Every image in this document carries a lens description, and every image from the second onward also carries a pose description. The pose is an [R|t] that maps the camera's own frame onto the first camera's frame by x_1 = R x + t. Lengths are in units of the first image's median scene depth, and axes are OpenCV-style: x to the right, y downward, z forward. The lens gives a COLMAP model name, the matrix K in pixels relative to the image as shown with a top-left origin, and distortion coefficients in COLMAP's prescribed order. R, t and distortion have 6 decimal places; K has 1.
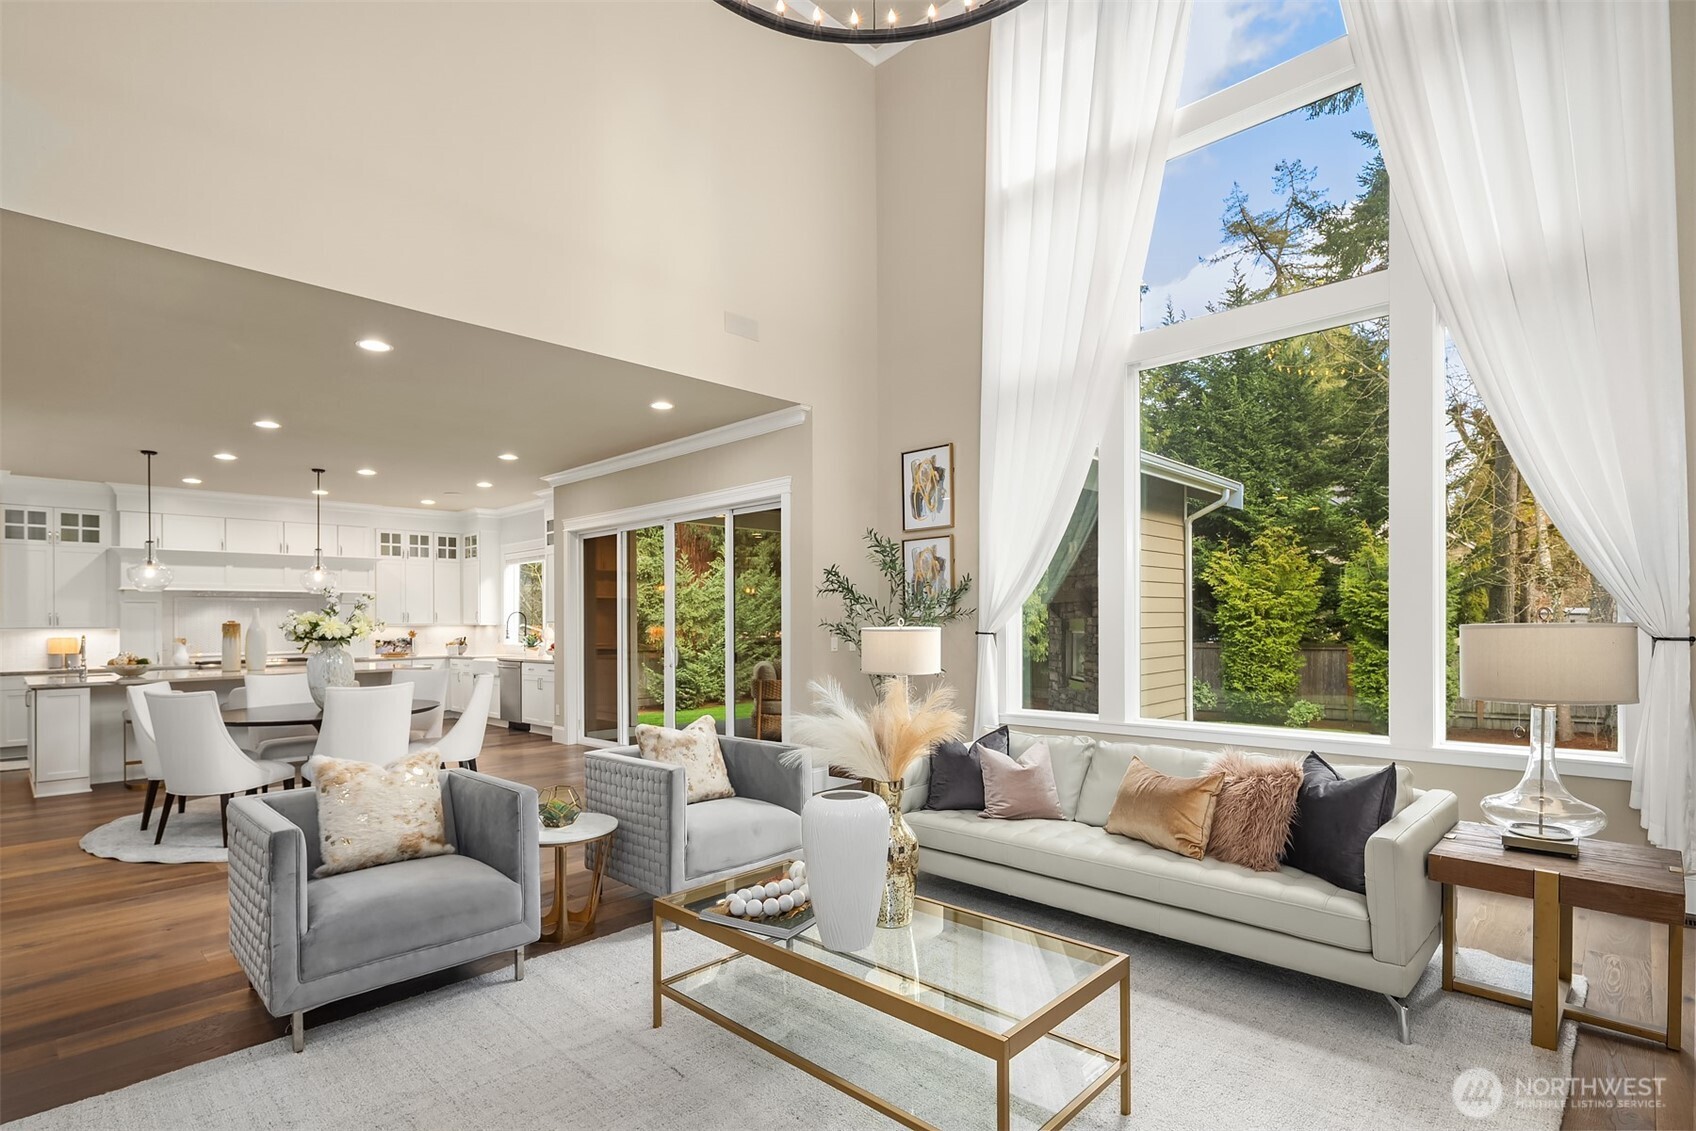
lens RADIAL K [[814.2, 0, 849.6], [0, 814.2, 621.7], [0, 0, 1]] dist [-0.002761, -0.001552]
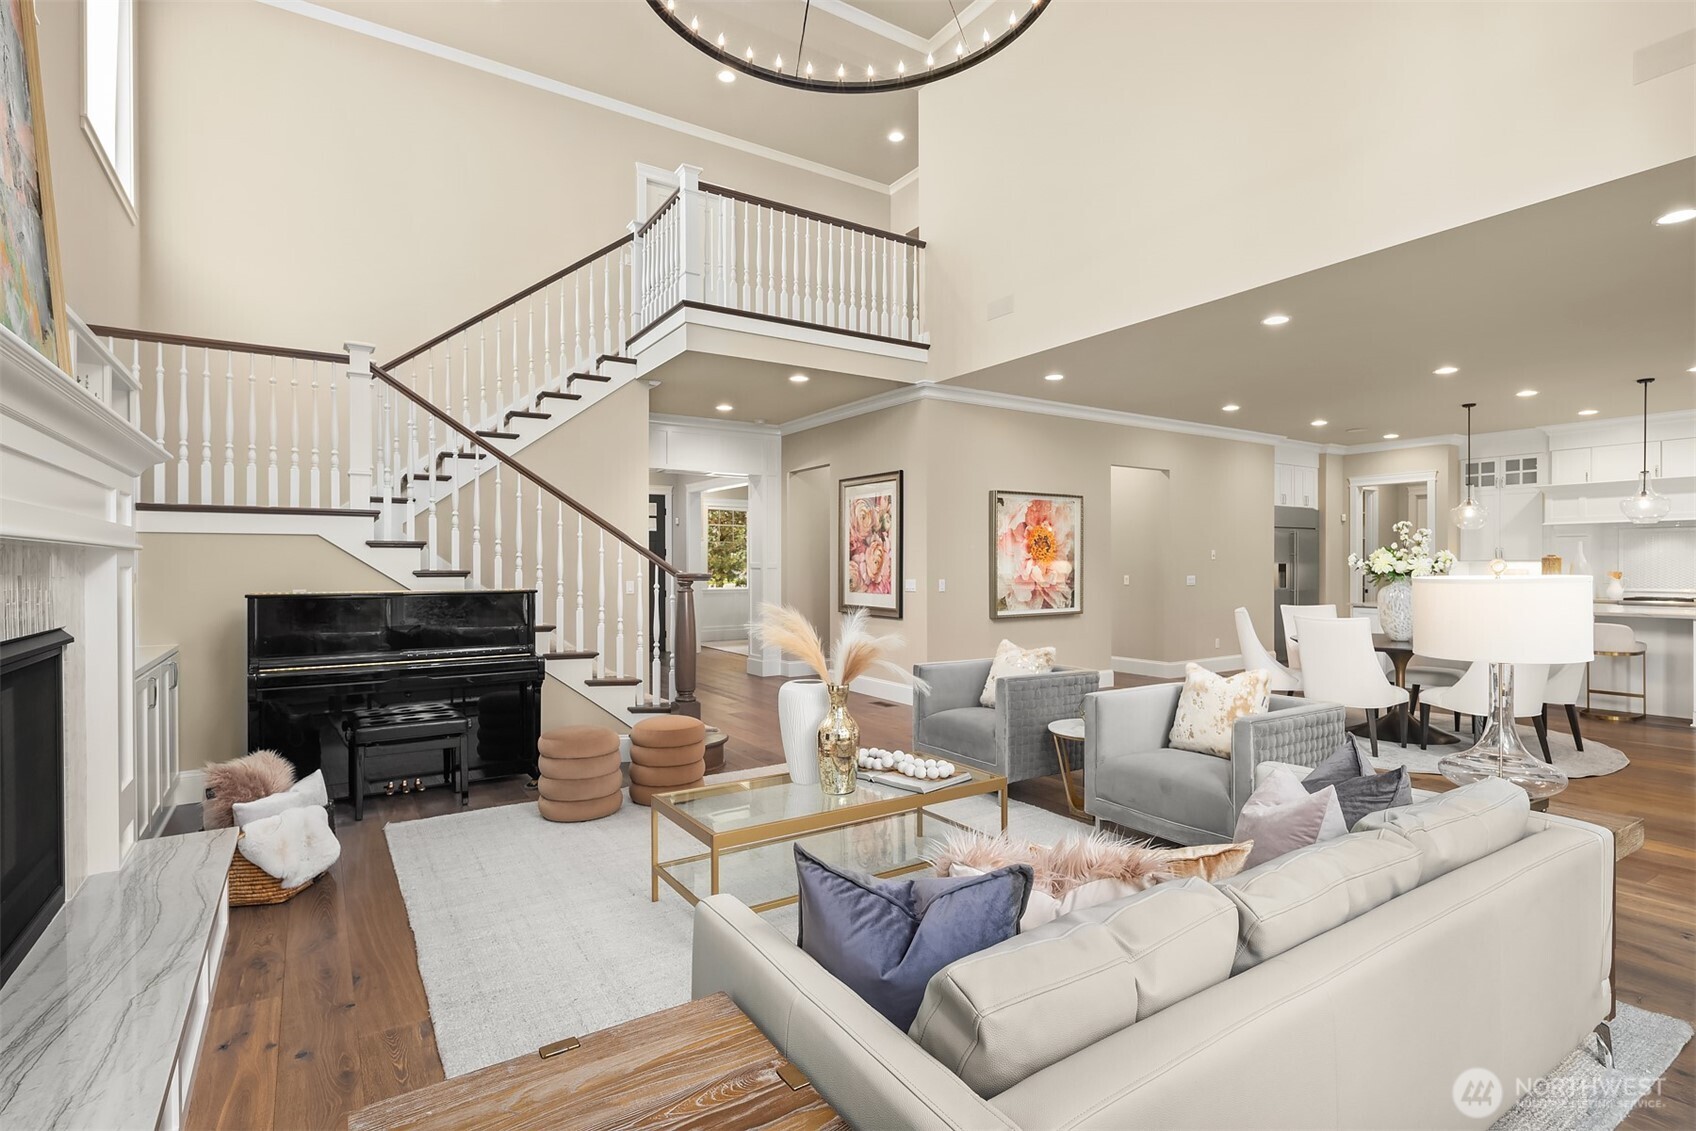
lens RADIAL K [[814.2, 0, 853.7], [0, 814.2, 570.2], [0, 0, 1]] dist [-0.002761, -0.001552]
pose [[-0.225691, 0.018770, -0.974018, 0.297462], [0.005622, 0.999823, 0.017965, -0.003651], [0.974183, -0.001422, -0.225757, 0.296109]]
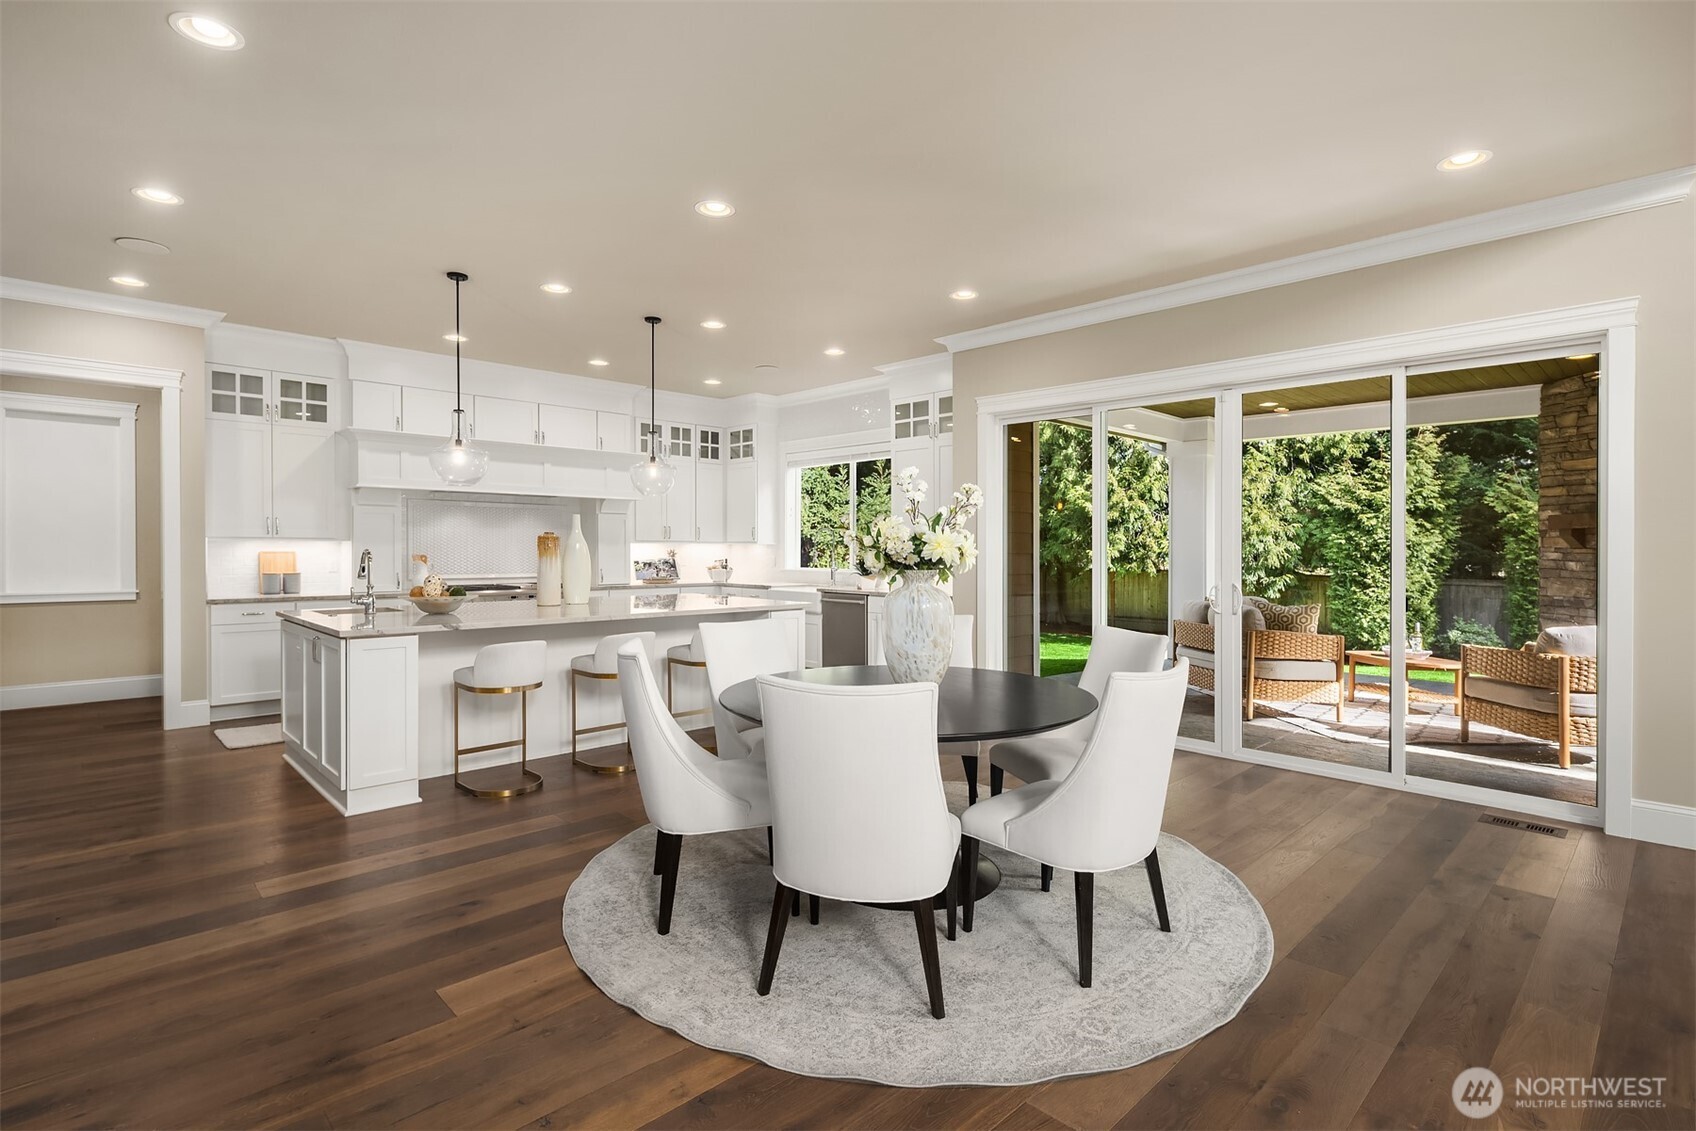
lens RADIAL K [[814.2, 0, 859.6], [0, 814.2, 557.9], [0, 0, 1]] dist [-0.002761, -0.001552]
pose [[0.999419, 0.017976, -0.028947, -0.357086], [-0.017562, 0.999741, 0.014501, 0.004776], [0.029200, -0.013984, 0.999476, 0.238358]]
